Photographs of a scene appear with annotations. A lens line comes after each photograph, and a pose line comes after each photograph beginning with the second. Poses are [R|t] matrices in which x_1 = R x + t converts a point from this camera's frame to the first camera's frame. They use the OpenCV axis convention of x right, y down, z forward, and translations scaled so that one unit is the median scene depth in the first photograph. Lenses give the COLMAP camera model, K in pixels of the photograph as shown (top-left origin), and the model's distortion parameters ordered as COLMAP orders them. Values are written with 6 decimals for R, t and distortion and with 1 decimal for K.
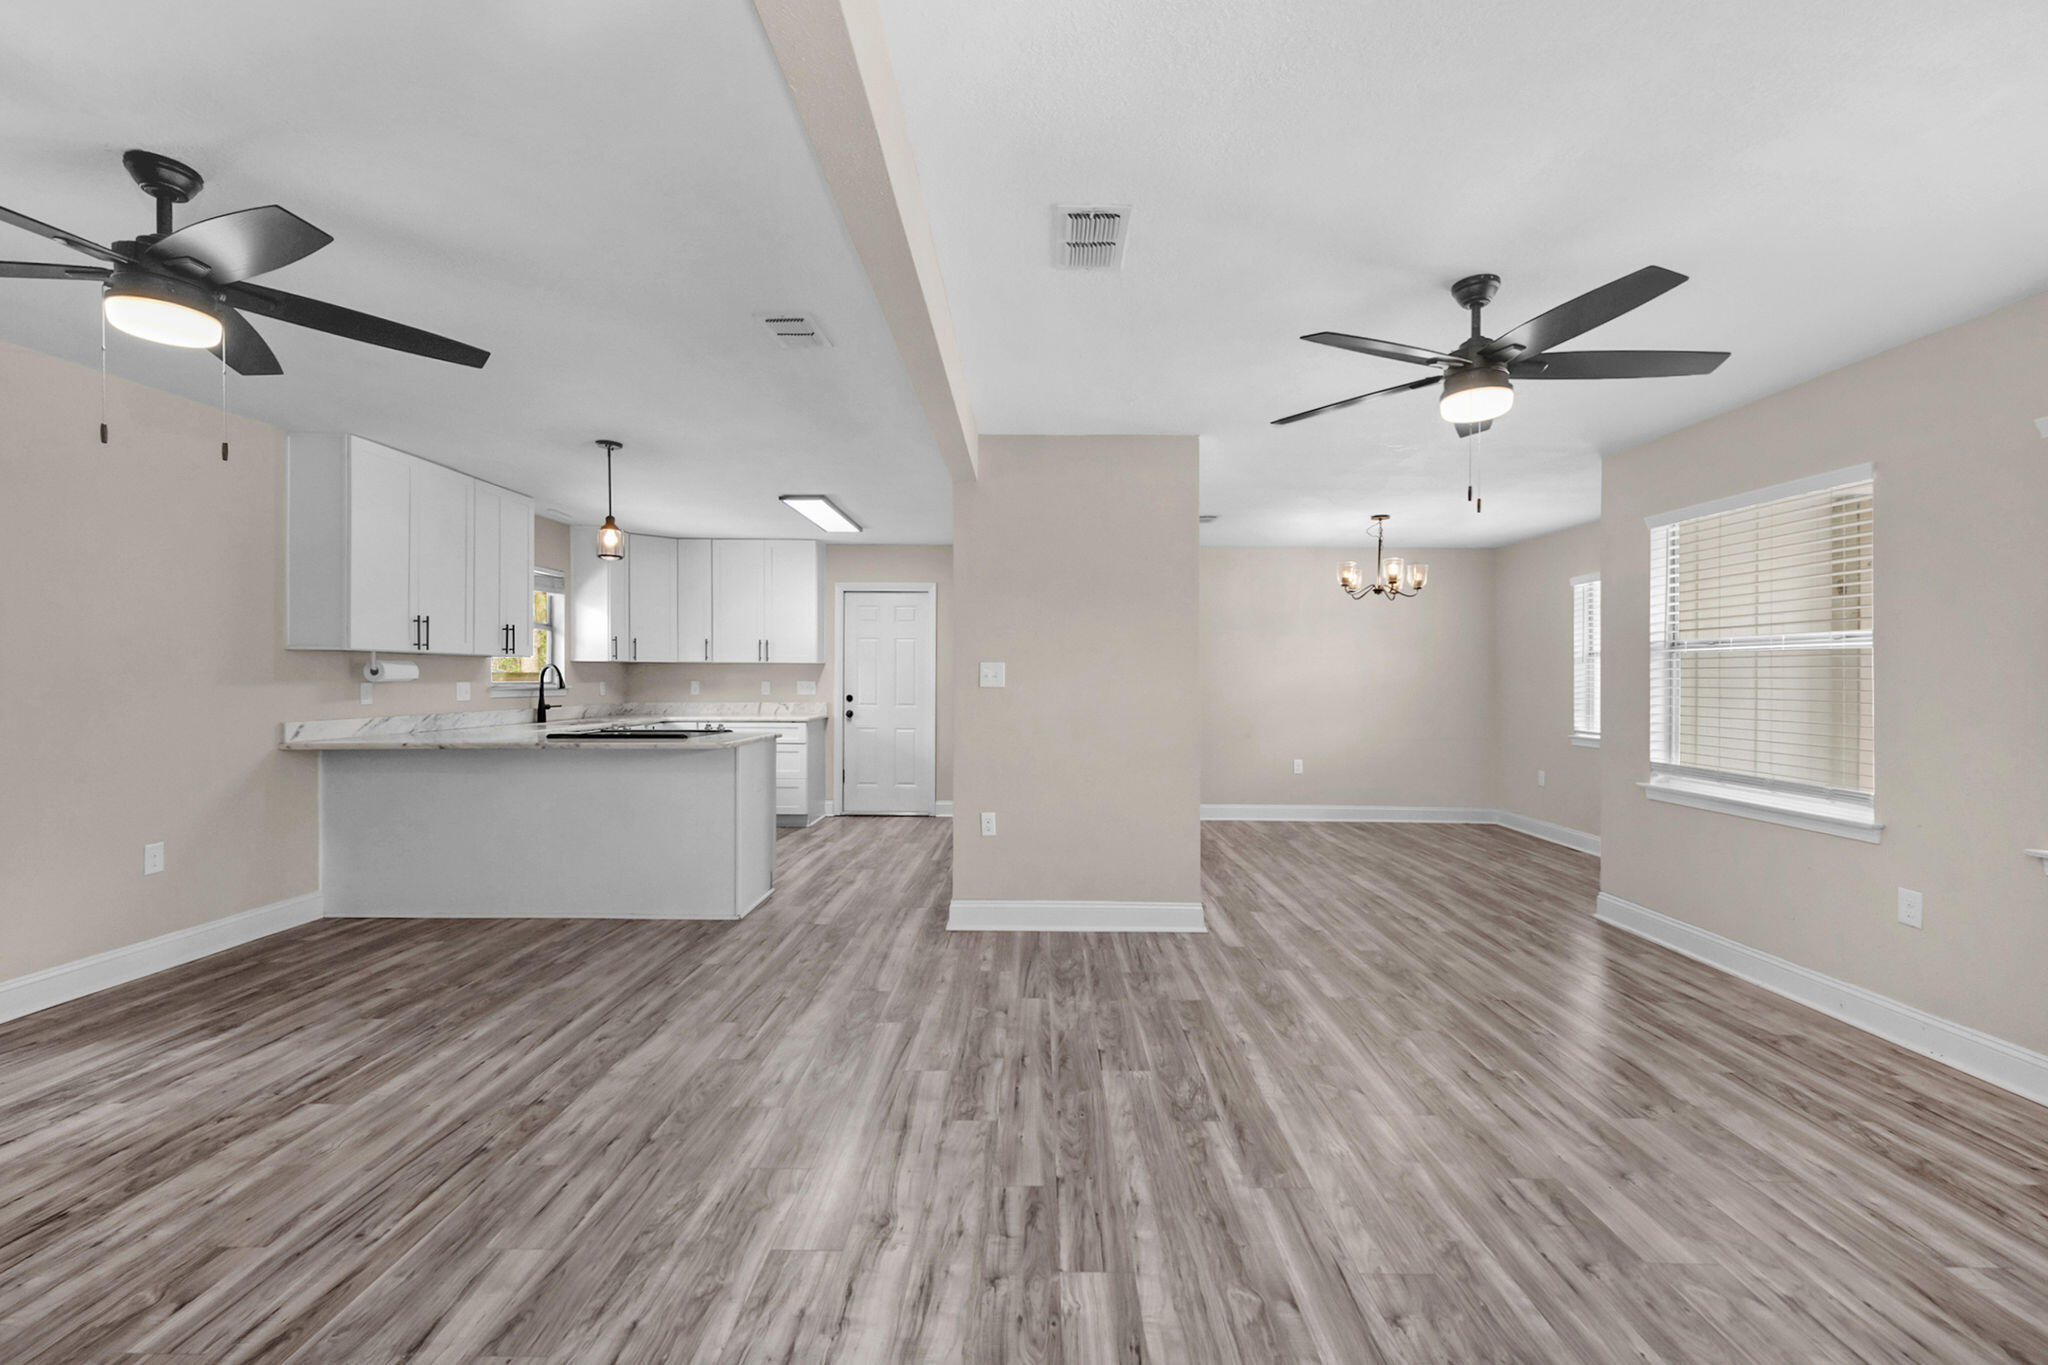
lens RADIAL K [[853.4, 0, 1010.0], [0, 853.4, 654.0], [0, 0, 1]] dist [0.003090, 0.000156]
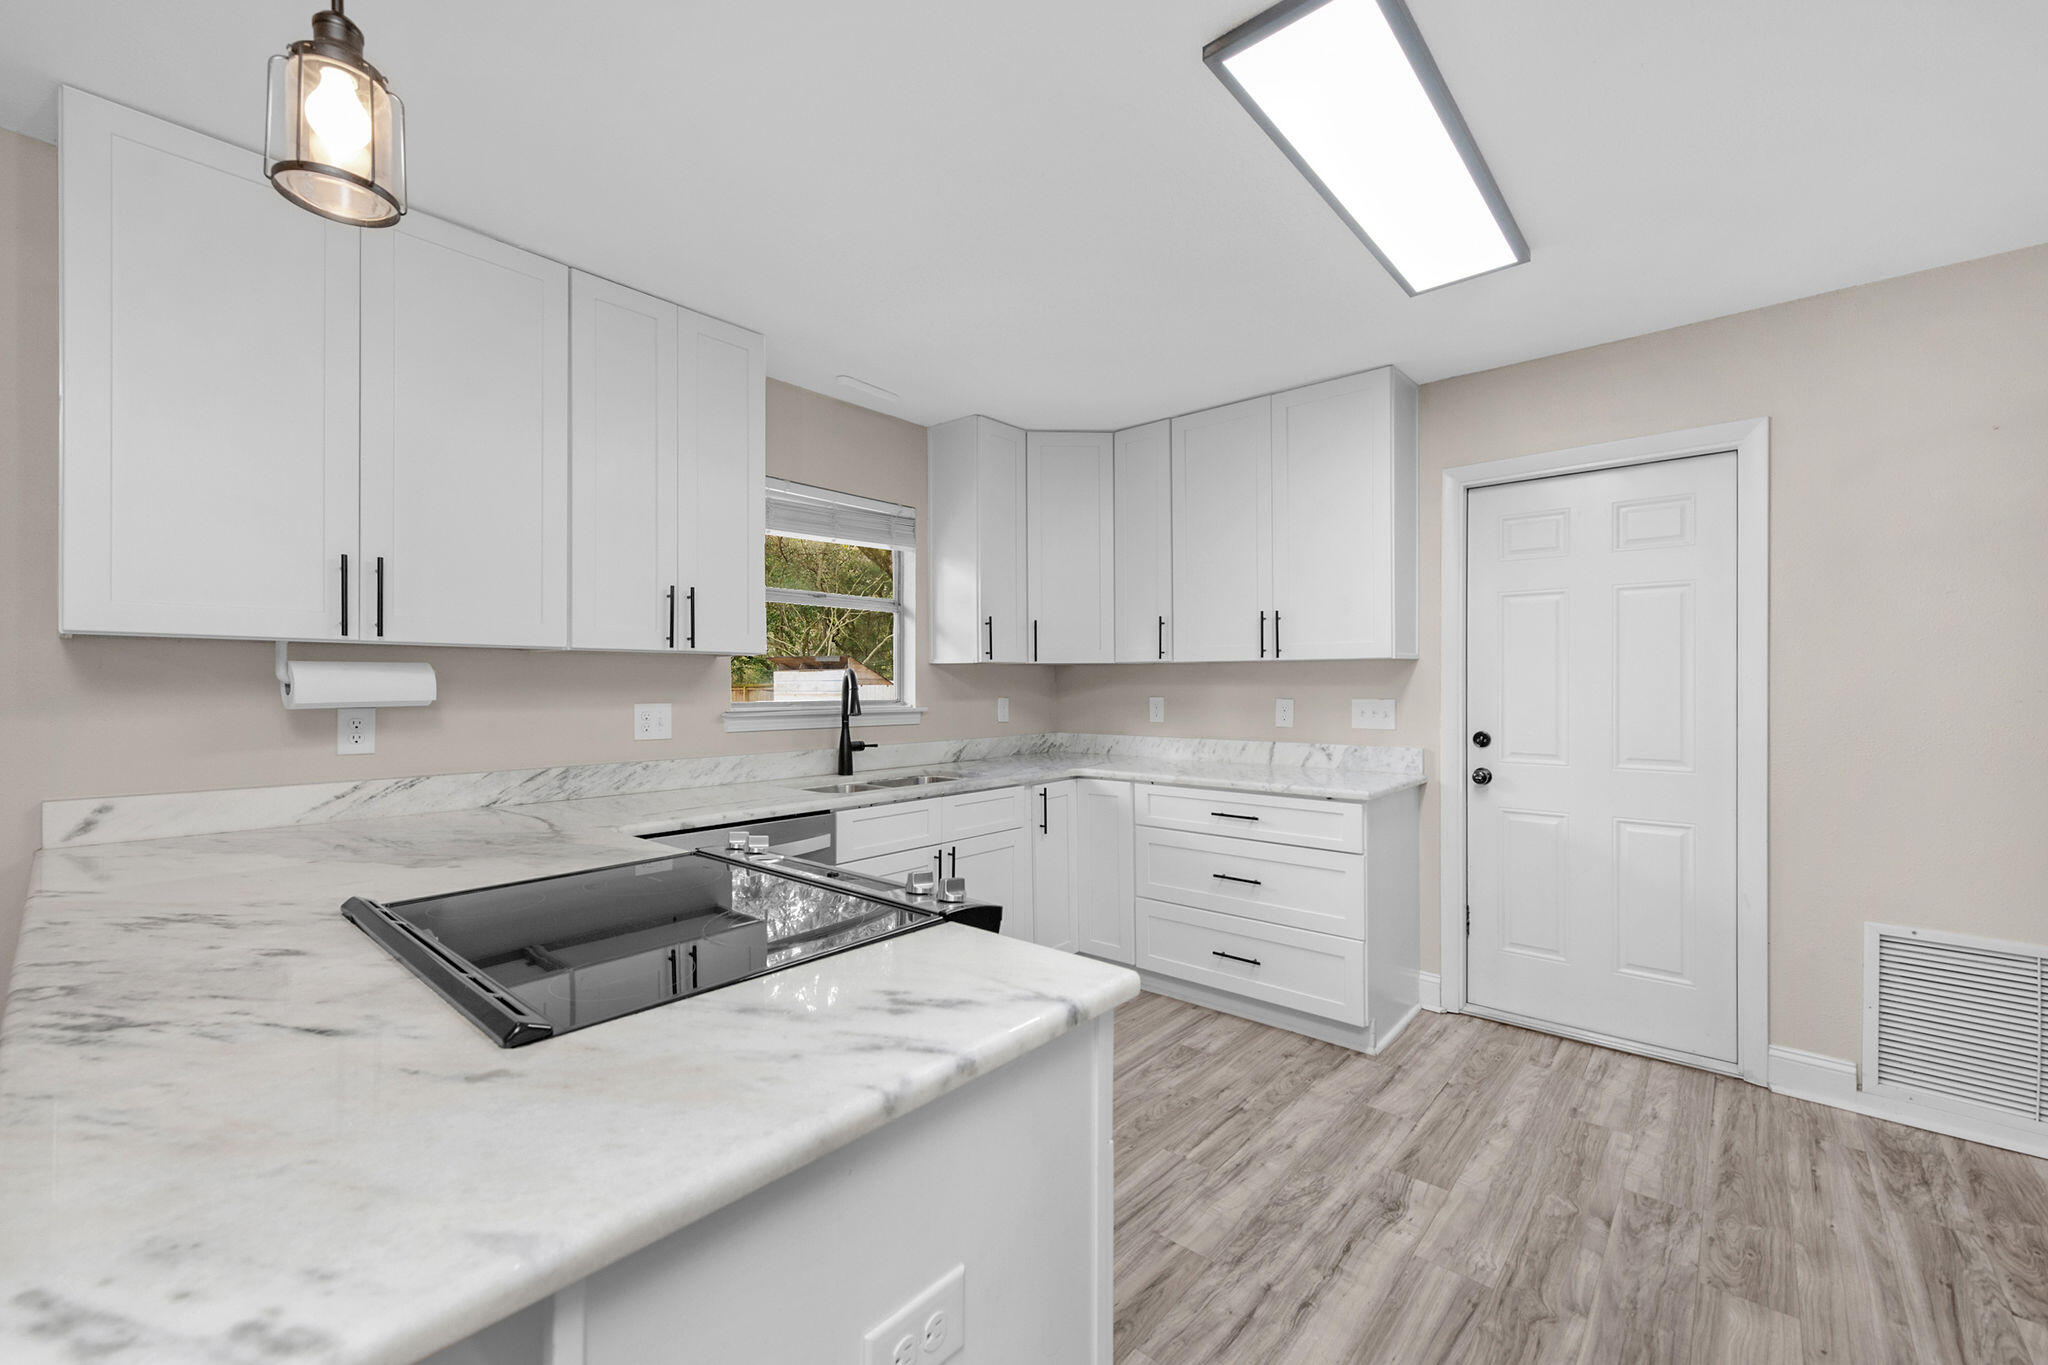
lens RADIAL K [[813.5, 0, 1024.0], [0, 813.5, 682.5], [0, 0, 1]] dist [0.002629, 0.000111]
pose [[0.764563, -0.005468, -0.644525, -0.187583], [0.020627, 0.999659, 0.015989, 0.021899], [0.644218, -0.025519, 0.764416, 1.015205]]
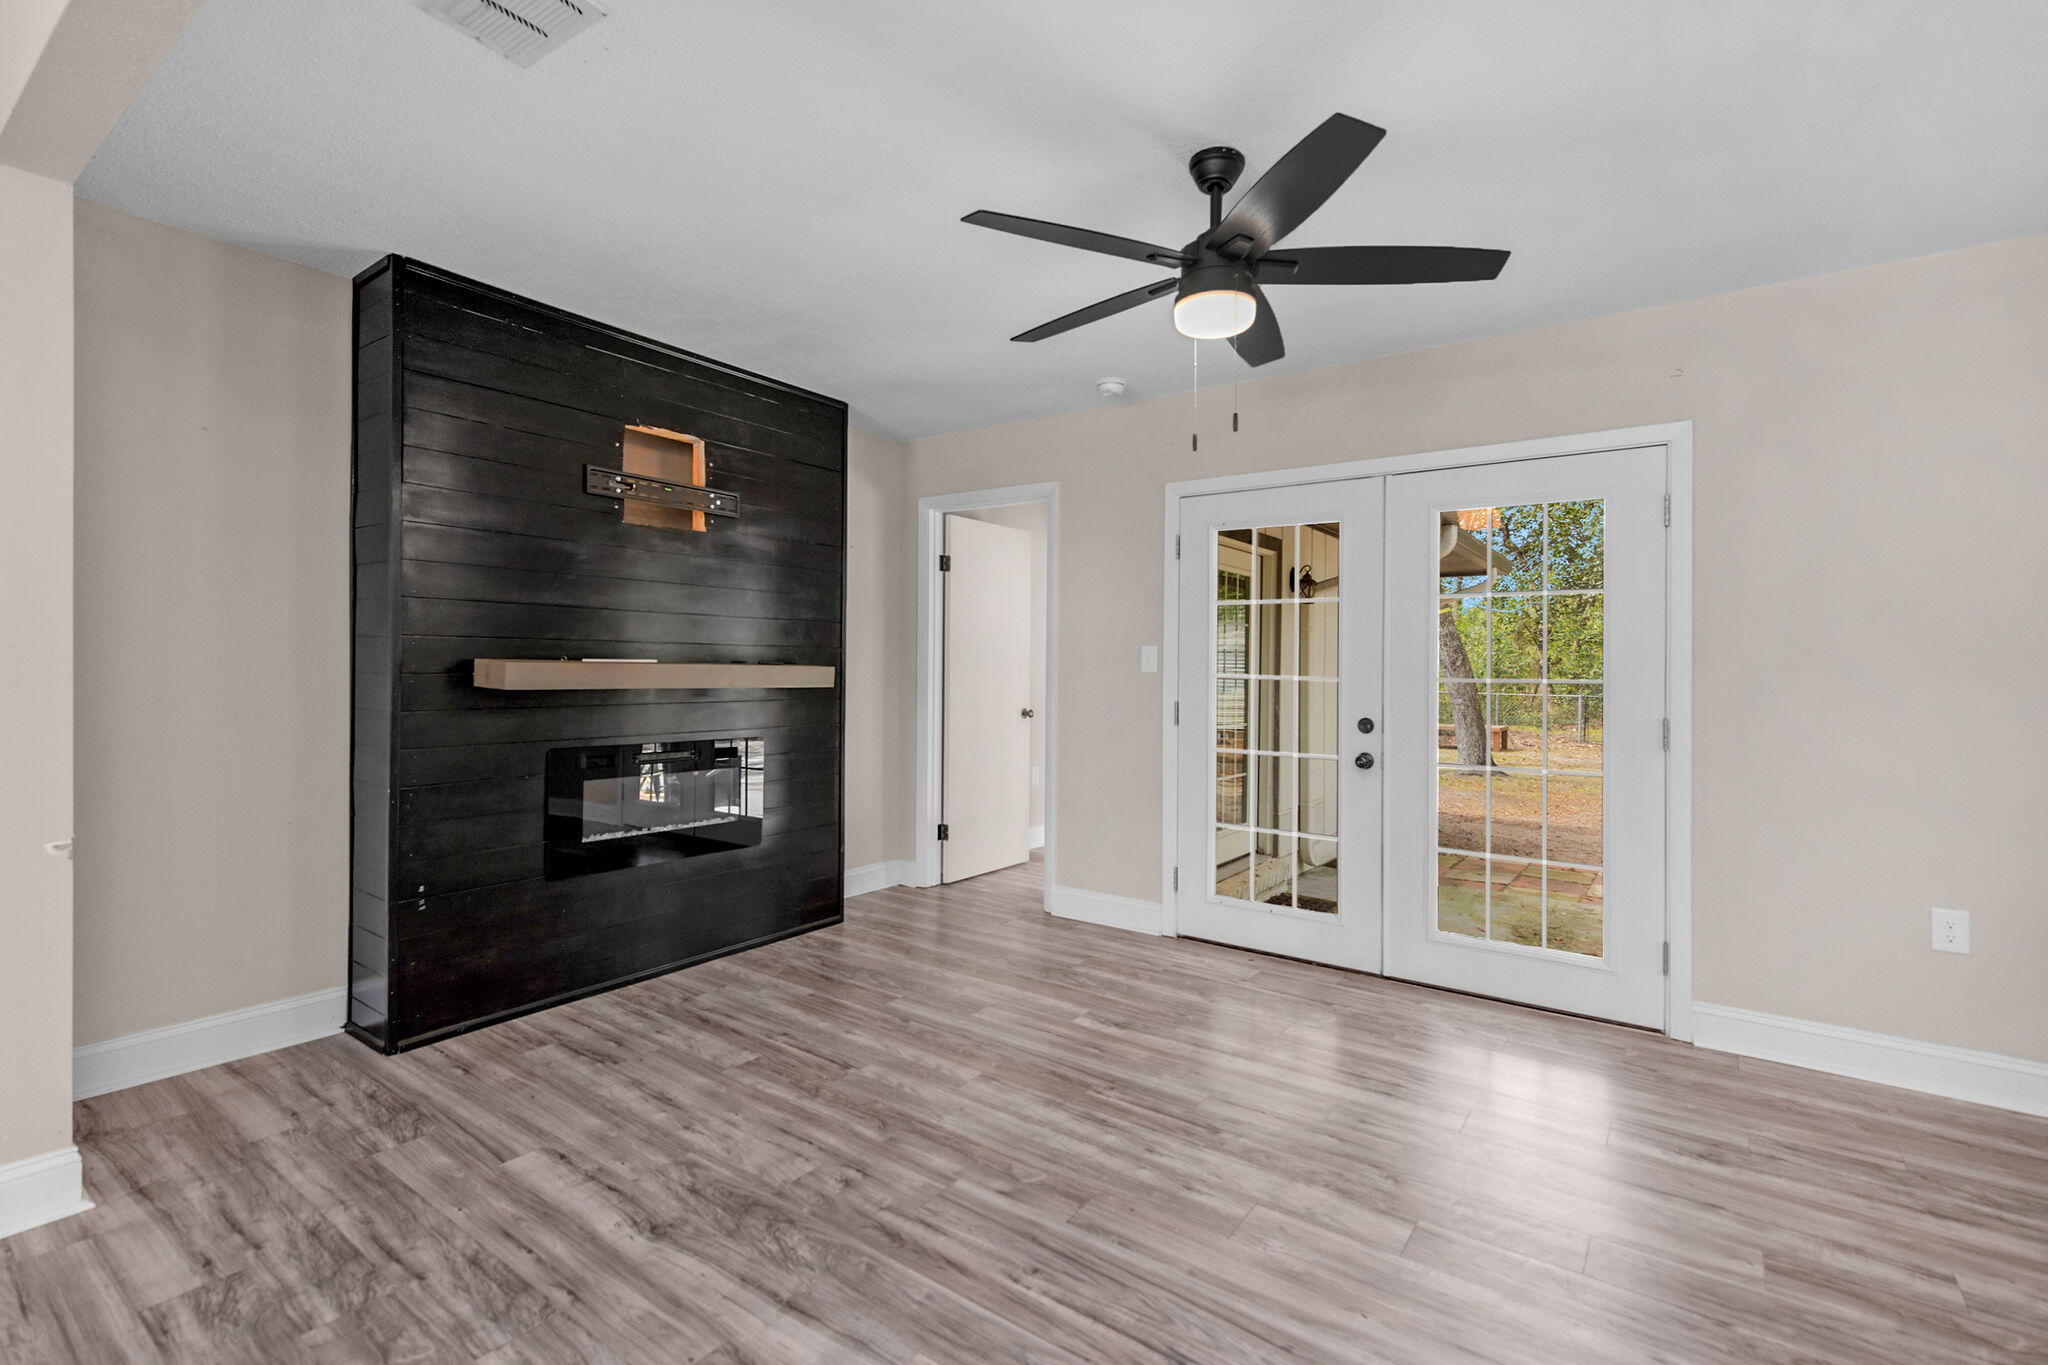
lens RADIAL K [[925.7, 0, 1043.1], [0, 925.7, 679.6], [0, 0, 1]] dist [-0.011285, 0.000015]
pose [[-0.558393, -0.008434, -0.829534, 0.018984], [0.011027, 0.999785, -0.017587, 0.035860], [0.829504, -0.018968, -0.558179, 0.718155]]
